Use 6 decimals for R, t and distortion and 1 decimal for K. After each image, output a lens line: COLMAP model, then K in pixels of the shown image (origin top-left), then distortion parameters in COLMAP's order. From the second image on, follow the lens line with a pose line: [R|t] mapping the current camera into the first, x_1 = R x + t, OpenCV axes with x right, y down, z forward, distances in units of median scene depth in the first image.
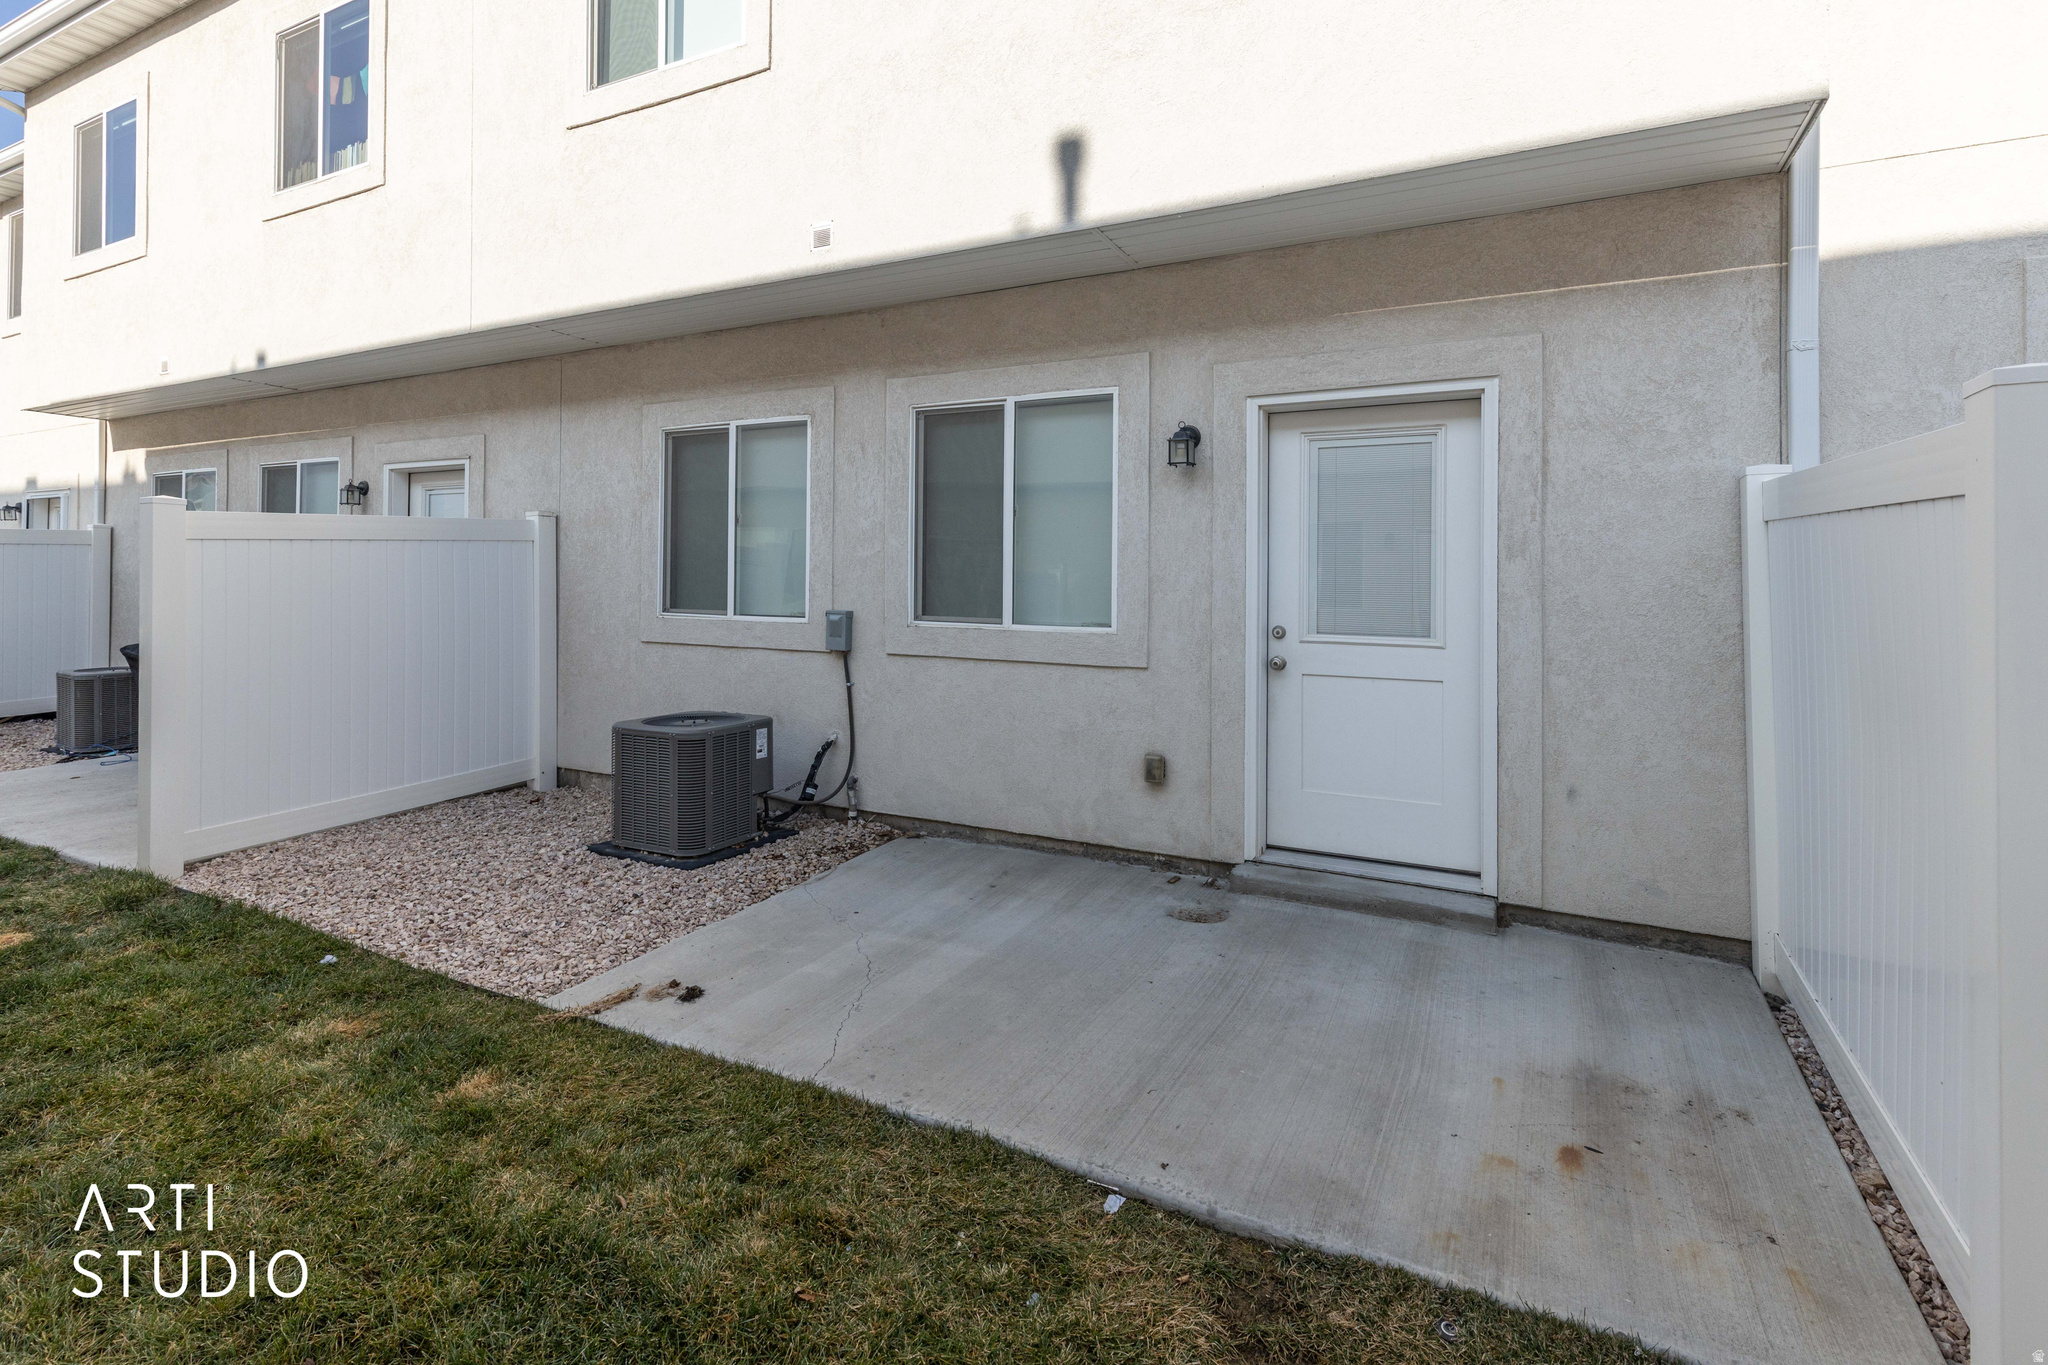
lens RADIAL K [[924.9, 0, 1026.8], [0, 924.9, 583.9], [0, 0, 1]] dist [0.005759, -0.000407]
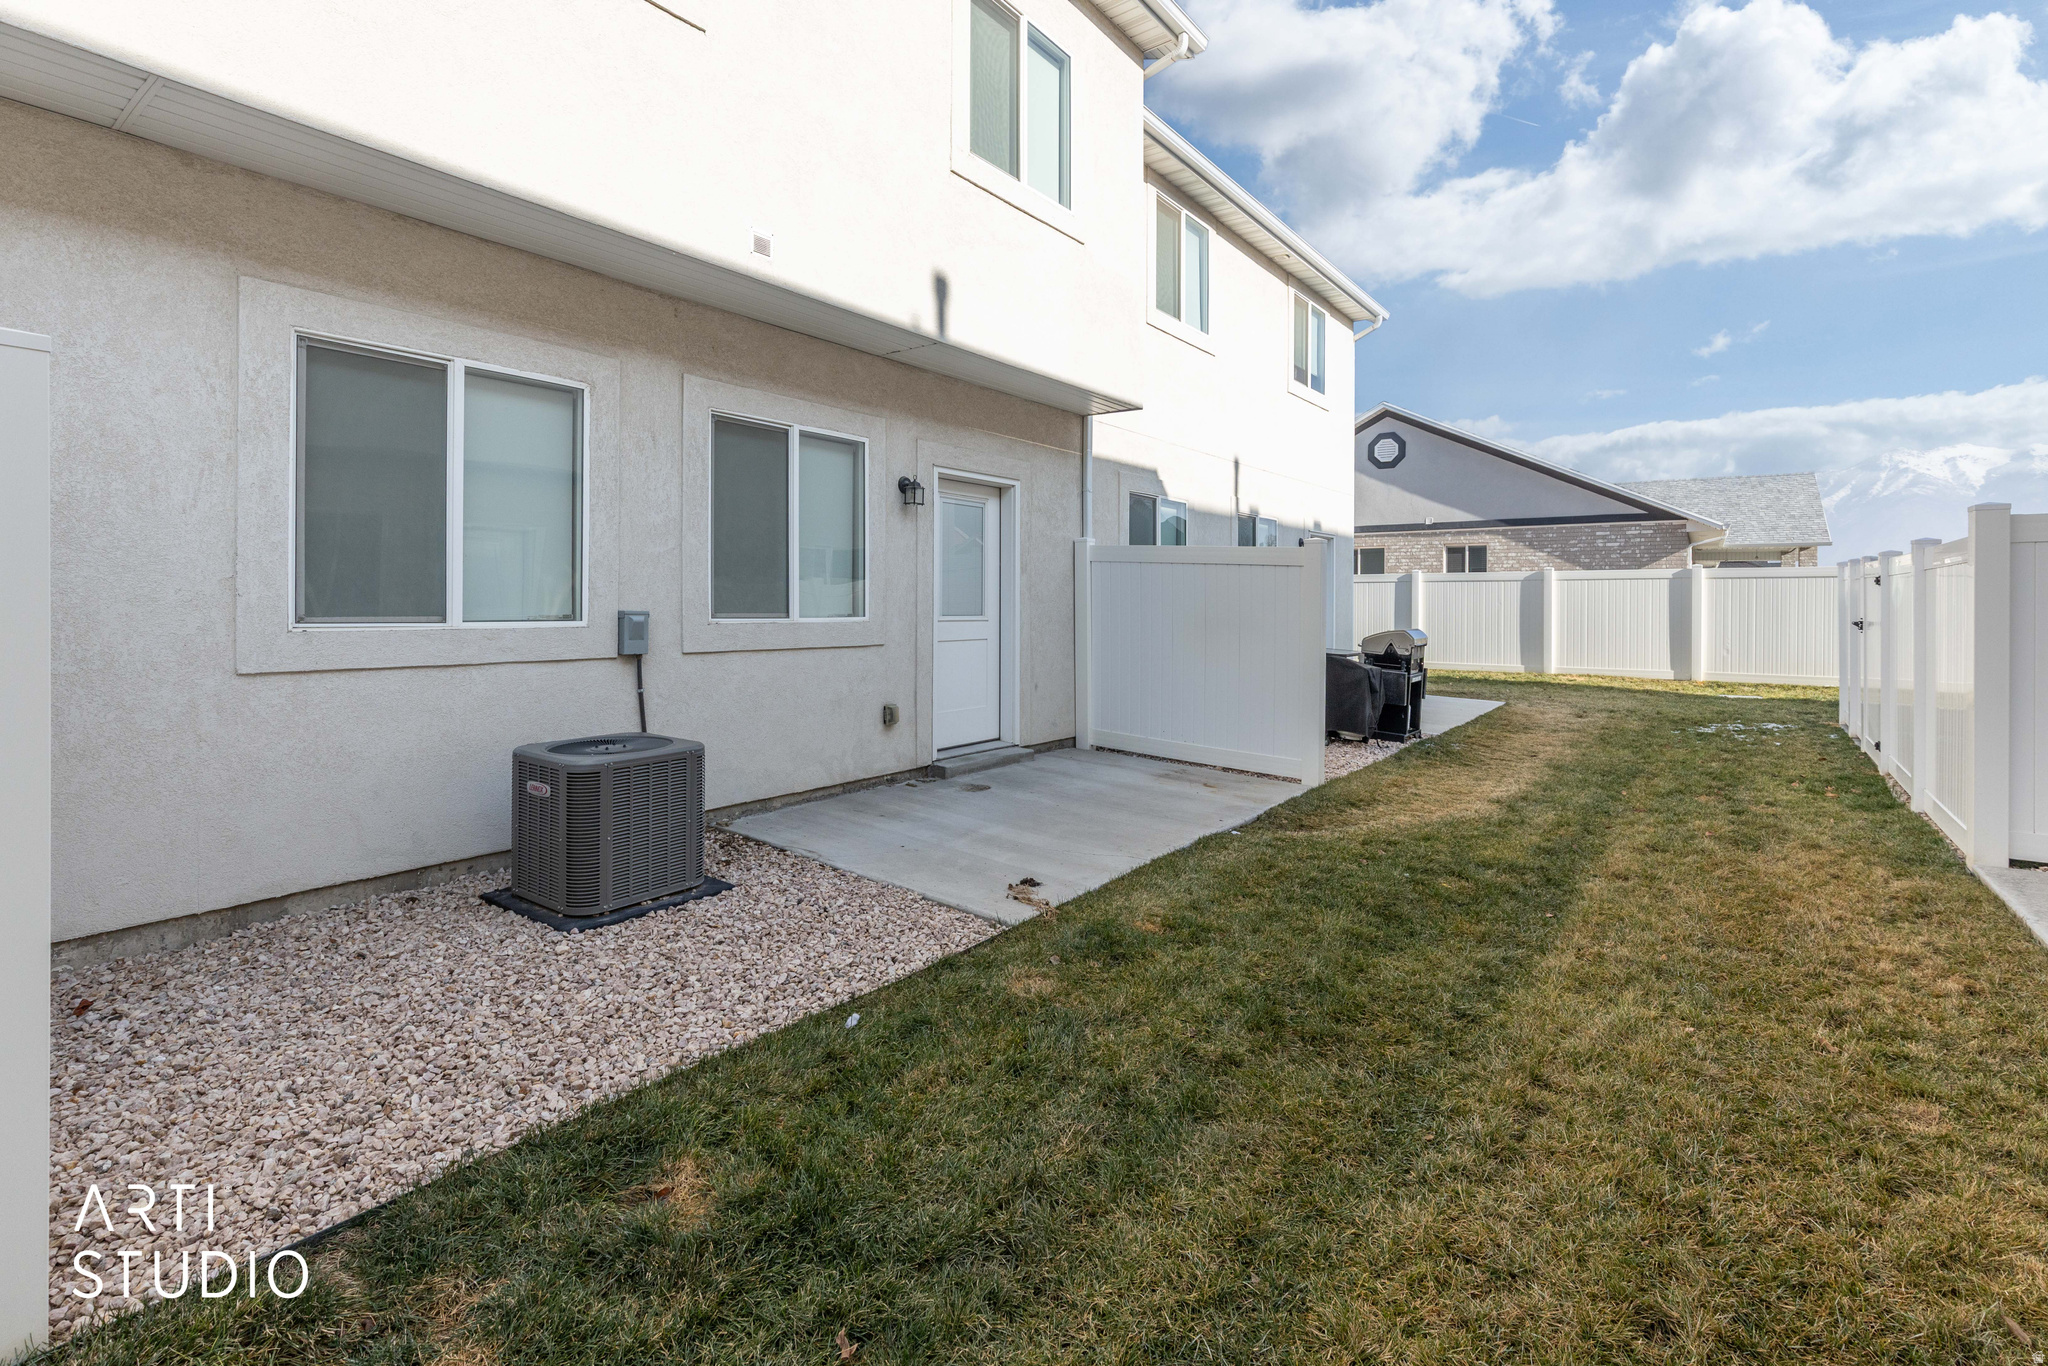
lens RADIAL K [[873.0, 0, 1023.5], [0, 873.0, 591.4], [0, 0, 1]] dist [-0.000398, -0.000068]
pose [[0.216266, -0.004642, 0.976323, -1.108150], [-0.014124, 0.999869, 0.007883, -0.003322], [-0.976232, -0.015495, 0.216172, 0.505990]]
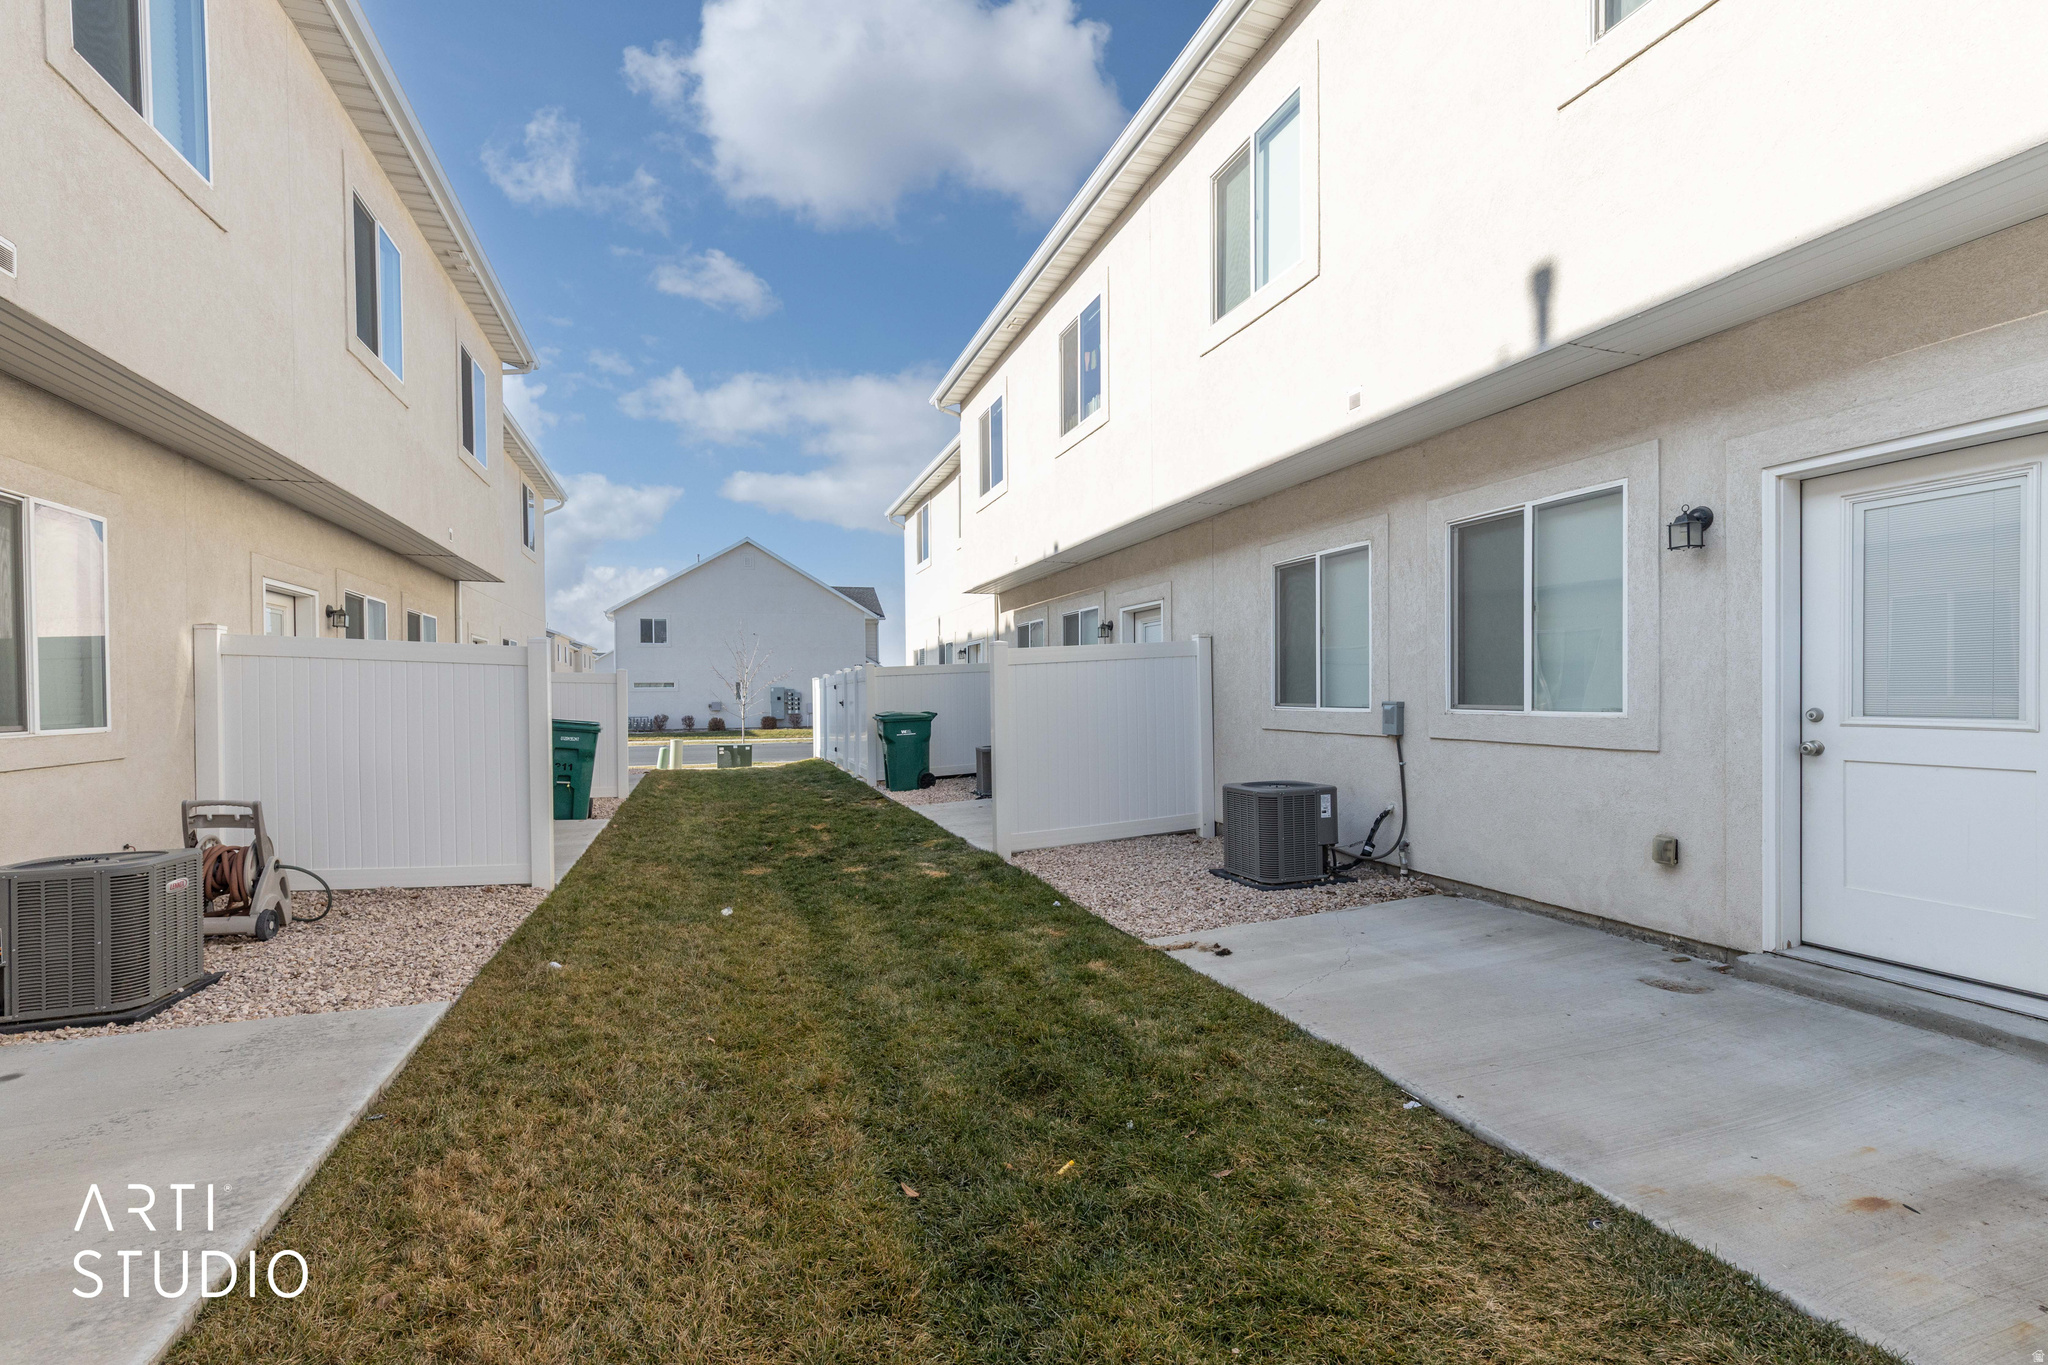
lens RADIAL K [[928.2, 0, 1024.7], [0, 928.2, 710.7], [0, 0, 1]] dist [-0.000601, -0.000309]
pose [[0.705681, -0.006410, -0.708501, 0.358715], [0.019175, 0.999766, 0.010054, 0.022425], [0.708271, -0.020680, 0.705638, -0.210429]]
